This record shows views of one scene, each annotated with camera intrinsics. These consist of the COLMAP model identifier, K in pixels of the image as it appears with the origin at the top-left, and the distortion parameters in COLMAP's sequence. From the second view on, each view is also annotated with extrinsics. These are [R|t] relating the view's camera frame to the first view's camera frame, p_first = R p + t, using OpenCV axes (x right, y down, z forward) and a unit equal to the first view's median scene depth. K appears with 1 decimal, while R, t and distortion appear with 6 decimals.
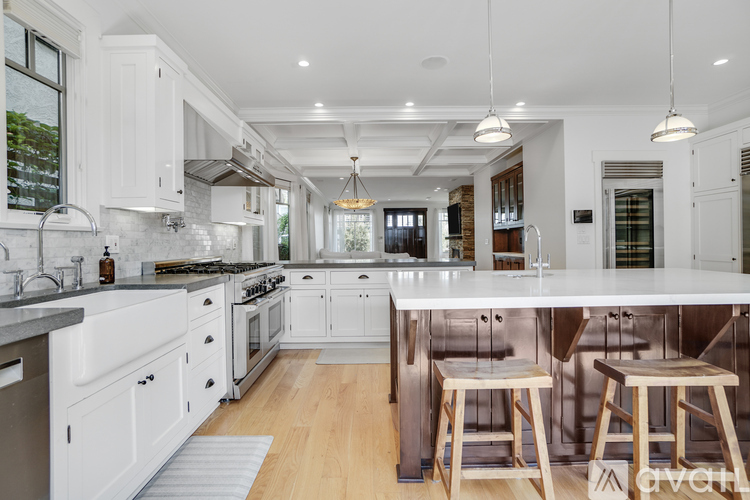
lens RADIAL K [[382.2, 0, 369.0], [0, 382.2, 231.3], [0, 0, 1]] dist [-0.005349, 0.006570]
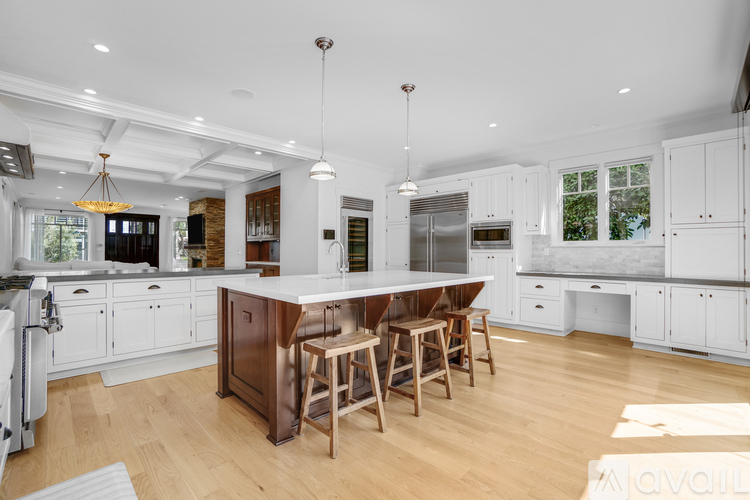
lens RADIAL K [[343.0, 0, 373.5], [0, 343.0, 249.9], [0, 0, 1]] dist [-0.005218, 0.003444]
pose [[0.723189, 0.014543, 0.690498, -0.171619], [-0.030208, 0.999488, 0.010587, -0.001090], [-0.689990, -0.028515, 0.723257, -0.002345]]
